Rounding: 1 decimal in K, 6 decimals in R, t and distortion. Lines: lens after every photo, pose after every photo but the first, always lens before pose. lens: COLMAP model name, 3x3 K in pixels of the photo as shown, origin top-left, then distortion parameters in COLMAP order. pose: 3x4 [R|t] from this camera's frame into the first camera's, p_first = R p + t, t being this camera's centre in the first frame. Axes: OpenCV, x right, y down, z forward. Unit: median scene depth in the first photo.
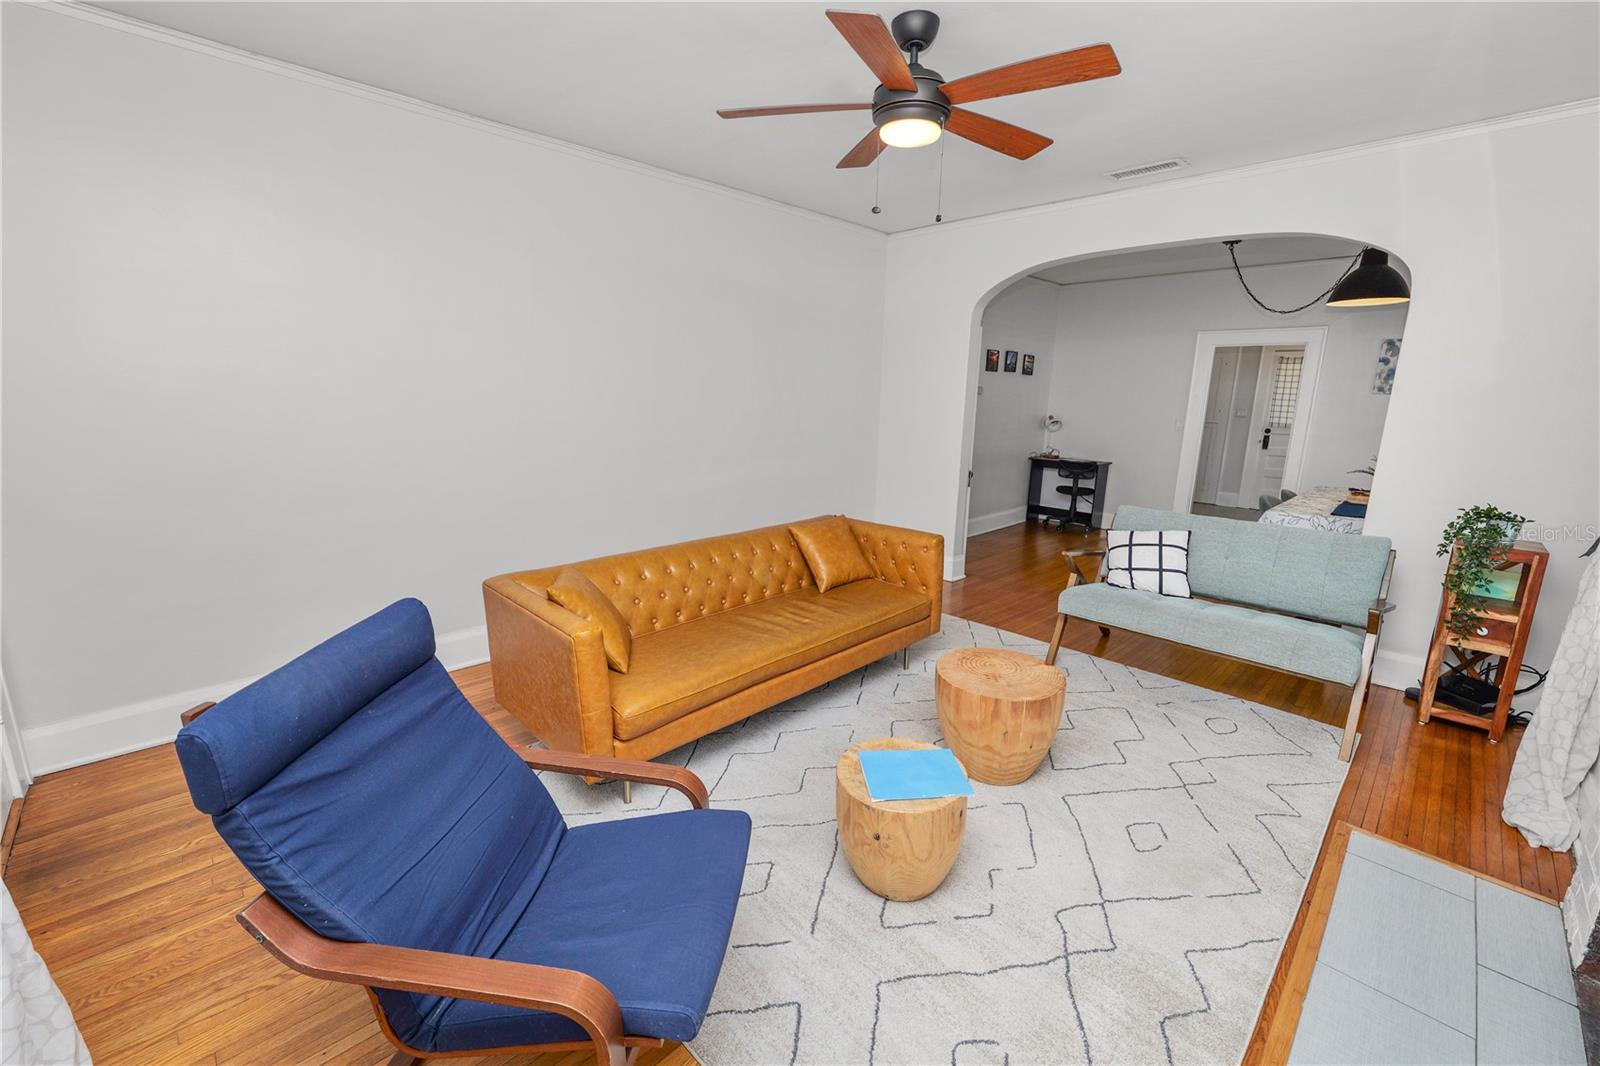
lens RADIAL K [[653.6, 0, 801.4], [0, 653.6, 528.9], [0, 0, 1]] dist [-0.011743, 0.001755]
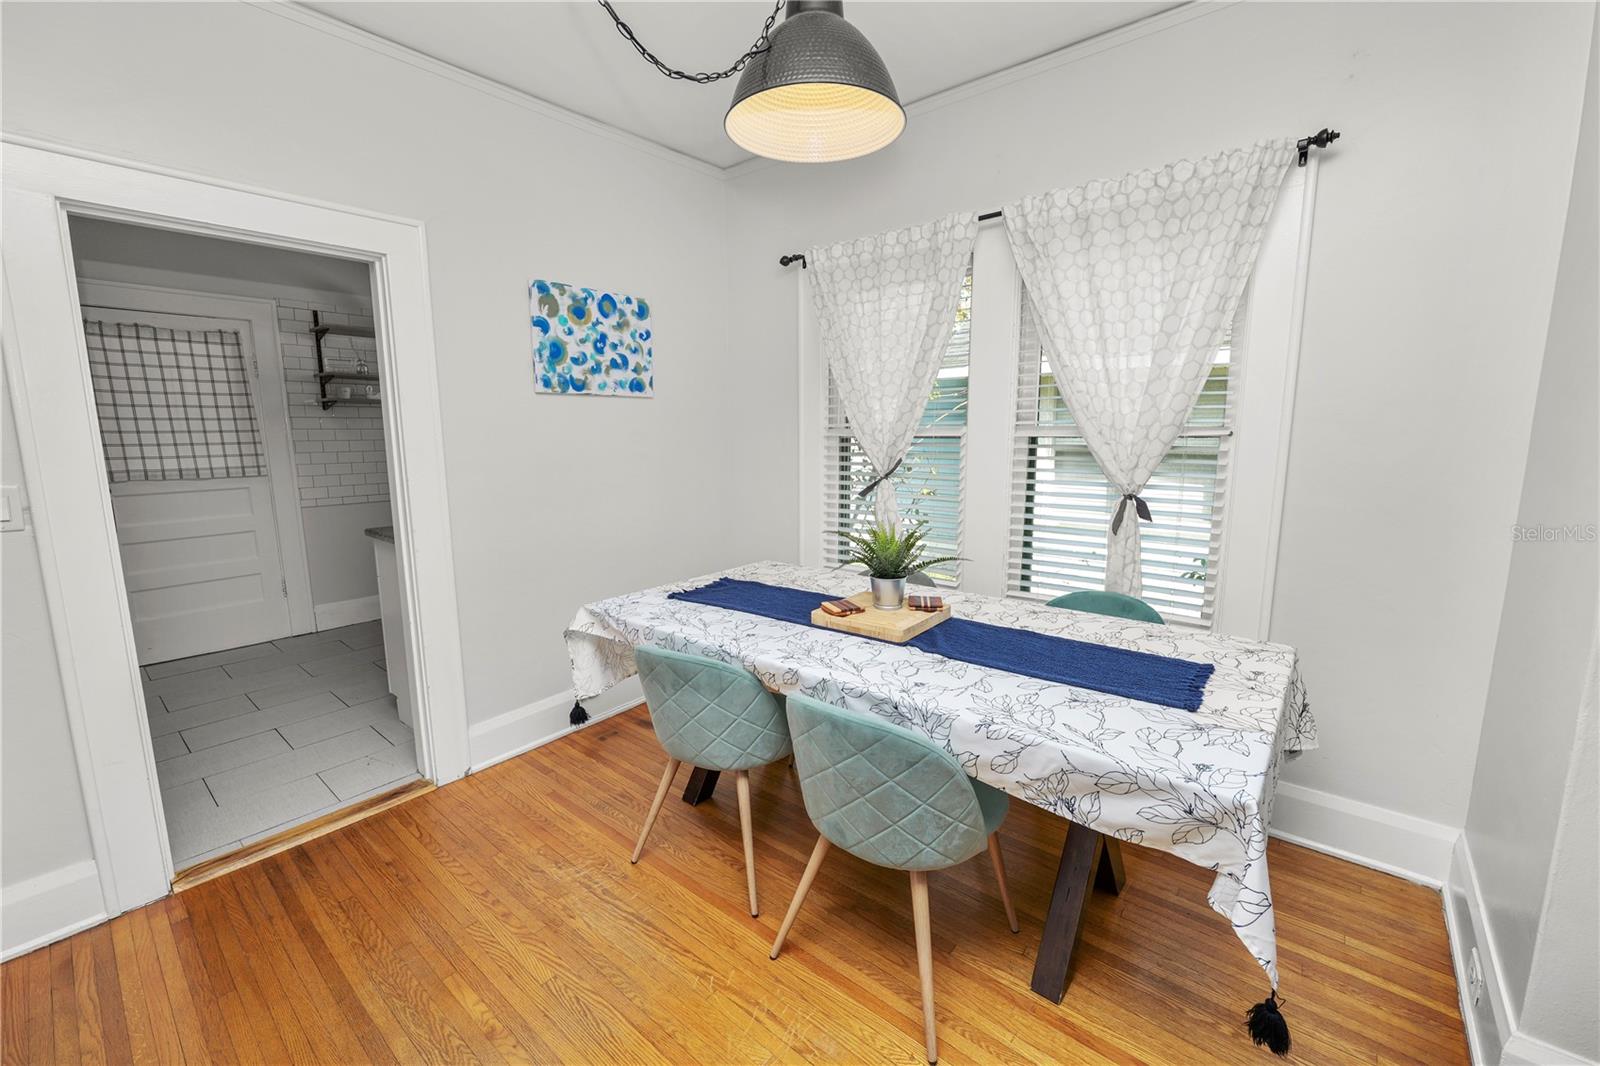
lens RADIAL K [[653.6, 0, 800.1], [0, 653.6, 533.3], [0, 0, 1]] dist [-0.011743, 0.001755]
pose [[-0.098853, -0.175915, 0.979429, 0.581691], [0.212611, 0.957789, 0.193487, -0.252676], [-0.972124, 0.227364, -0.057279, 1.358637]]
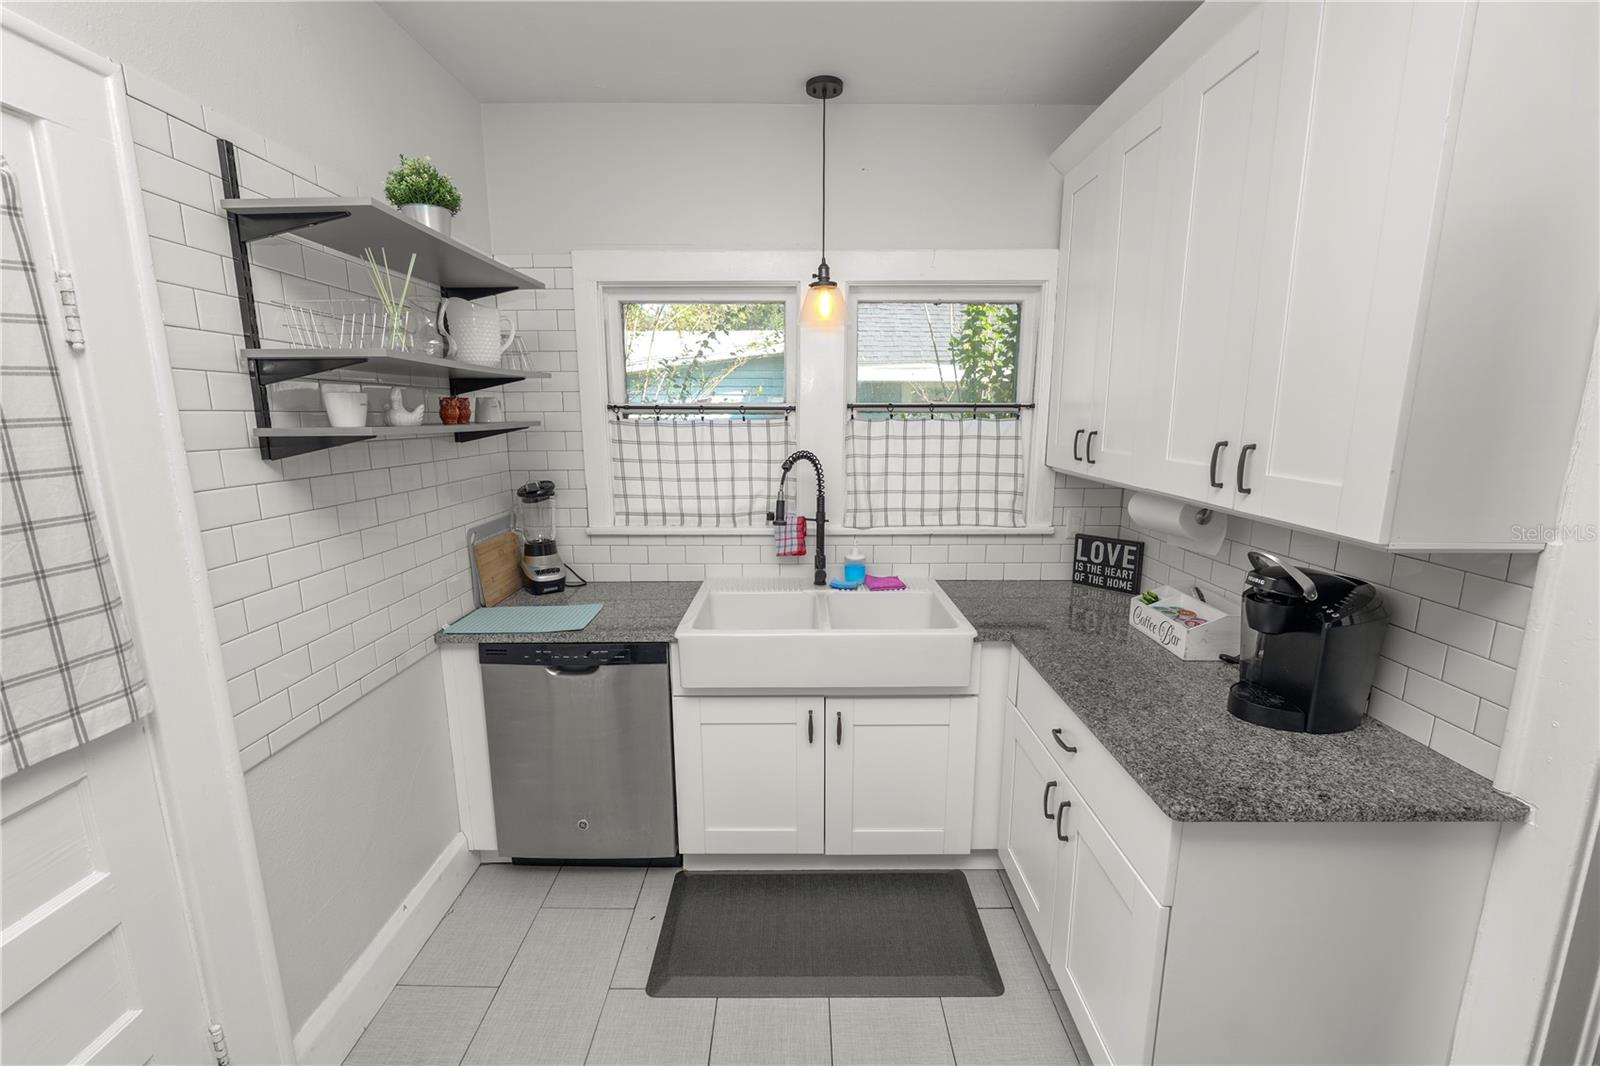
lens RADIAL K [[653.6, 0, 802.4], [0, 653.6, 533.2], [0, 0, 1]] dist [-0.011743, 0.001755]
pose [[-0.711351, -0.141268, 0.688494, 1.364019], [0.145856, 0.928594, 0.341231, -0.467420], [-0.687536, 0.343156, -0.639951, 2.118622]]
